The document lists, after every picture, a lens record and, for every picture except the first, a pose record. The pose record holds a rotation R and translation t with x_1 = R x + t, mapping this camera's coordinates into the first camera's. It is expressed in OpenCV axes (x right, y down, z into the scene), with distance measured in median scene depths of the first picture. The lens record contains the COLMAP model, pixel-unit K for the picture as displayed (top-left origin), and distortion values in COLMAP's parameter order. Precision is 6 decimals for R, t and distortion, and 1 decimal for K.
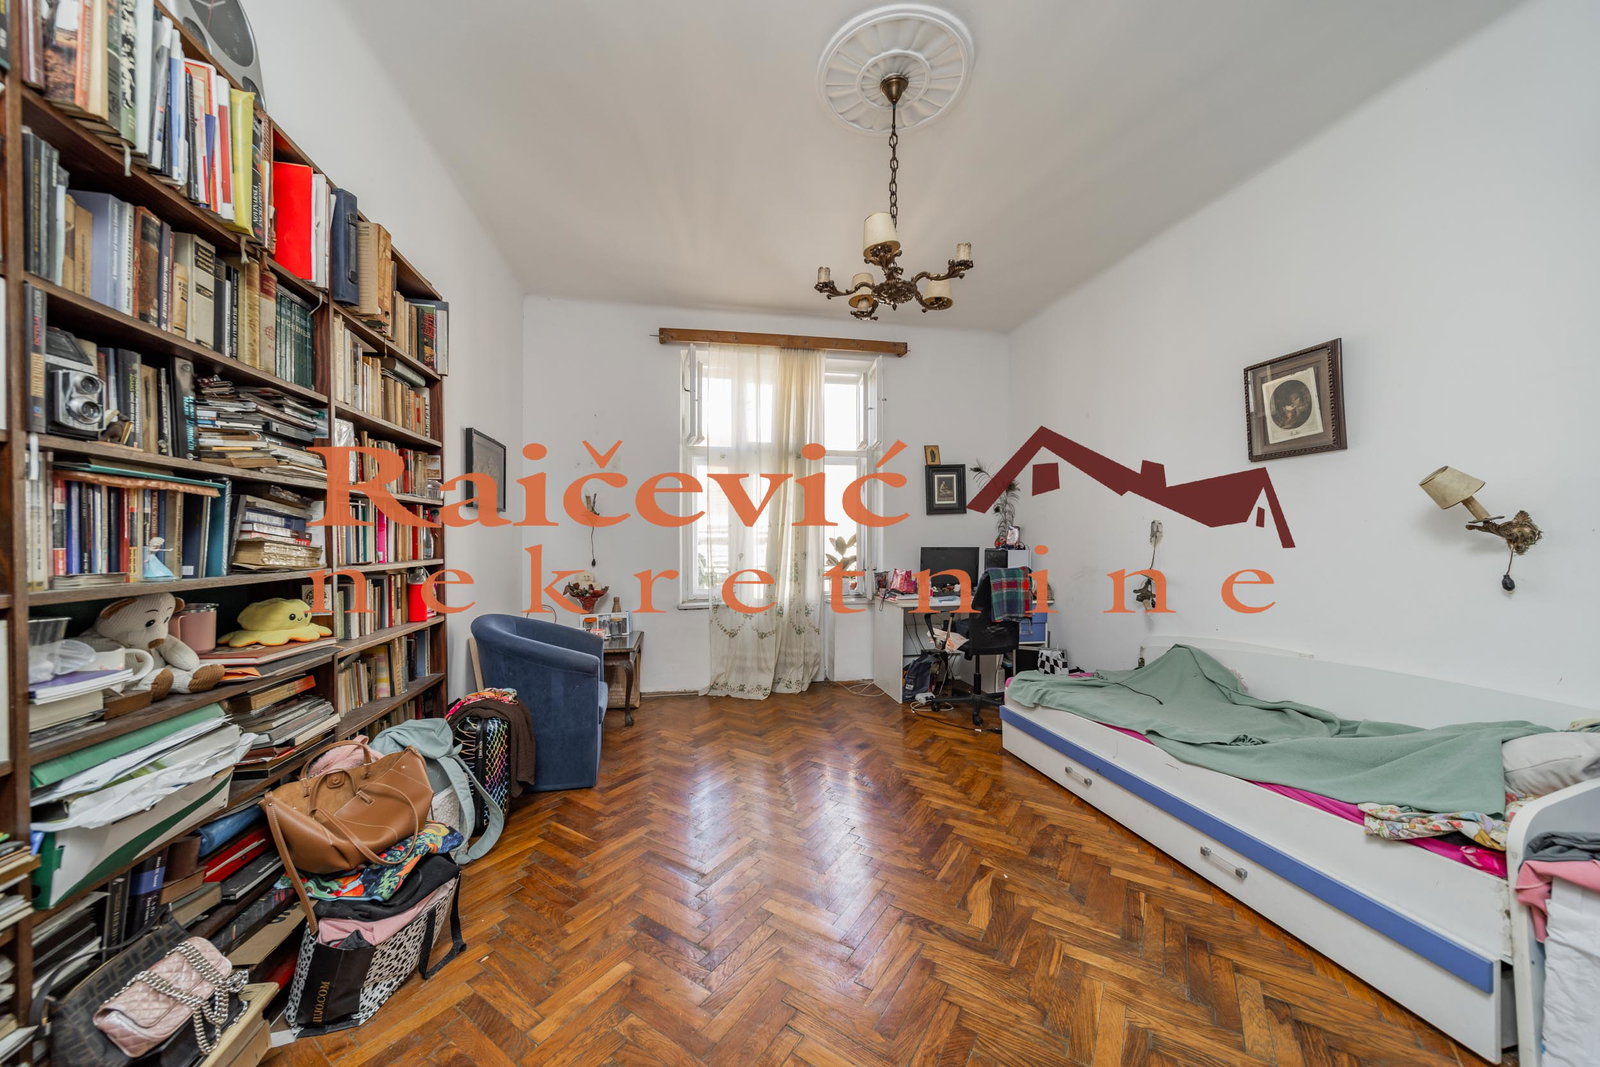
lens RADIAL K [[566.3, 0, 796.5], [0, 566.3, 538.7], [0, 0, 1]] dist [0.002436, -0.001329]
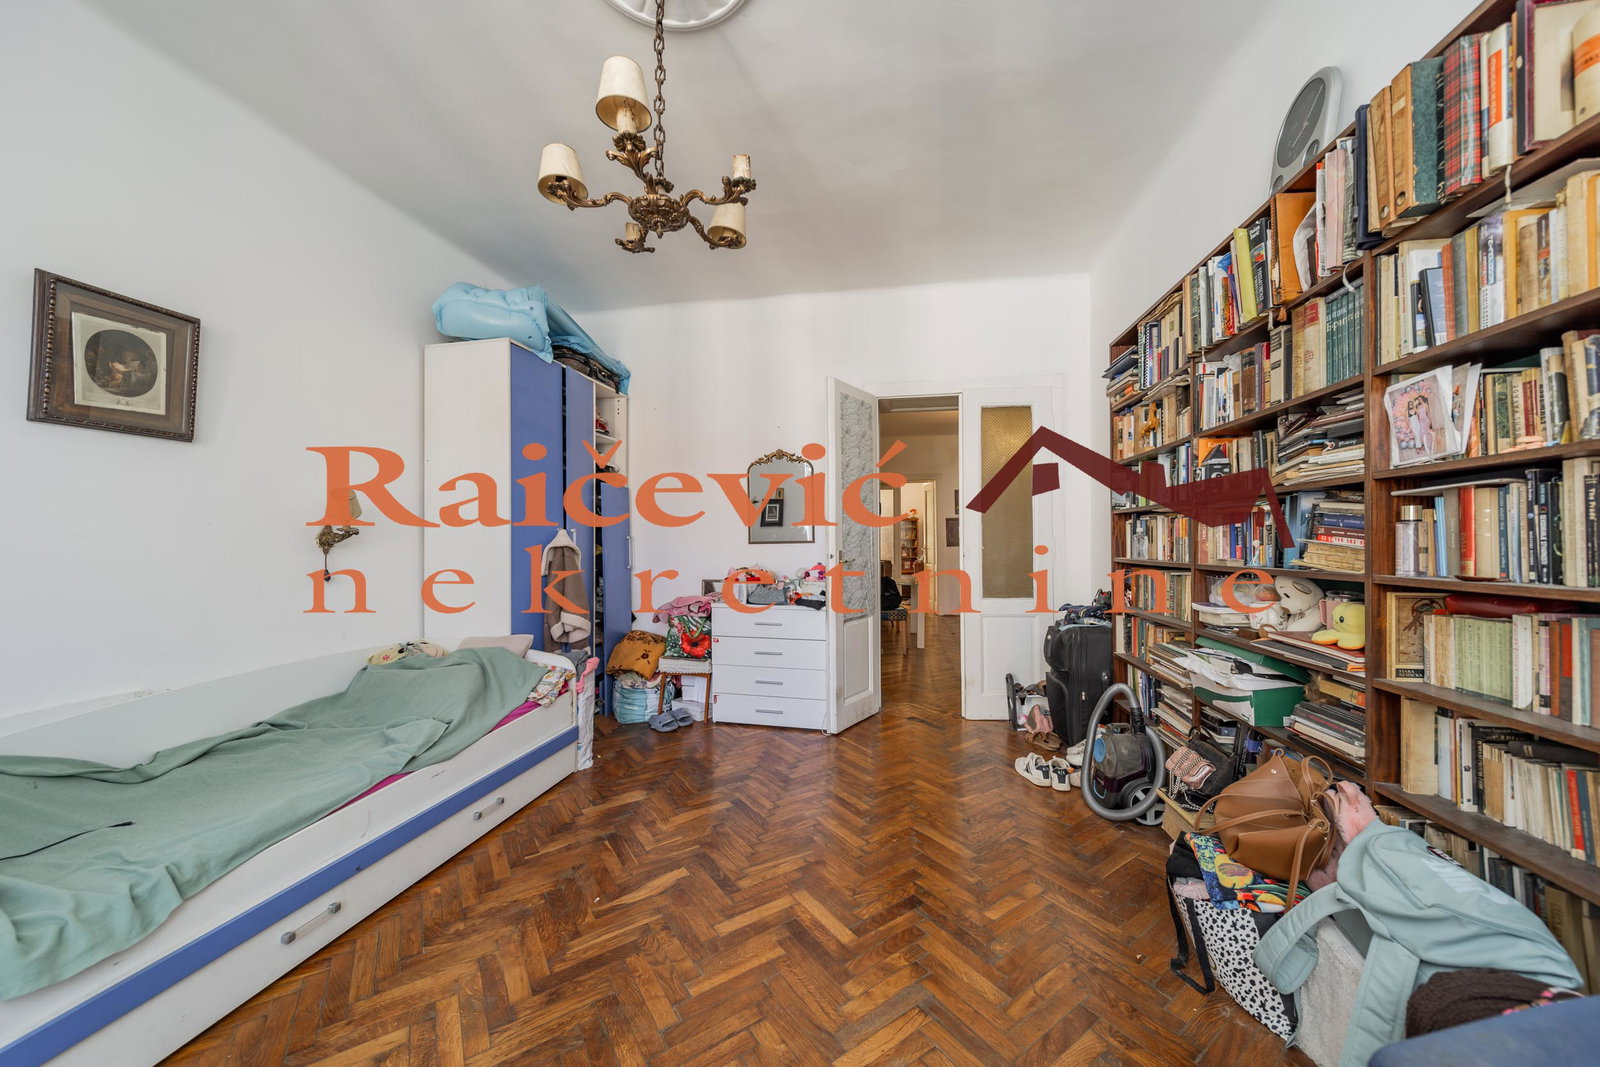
lens RADIAL K [[566.3, 0, 801.8], [0, 566.3, 528.8], [0, 0, 1]] dist [0.002436, -0.001329]
pose [[-0.926207, 0.008987, 0.376907, -0.253909], [0.002507, 0.999841, -0.017679, -0.003372], [-0.377006, -0.015430, -0.926082, 1.439388]]
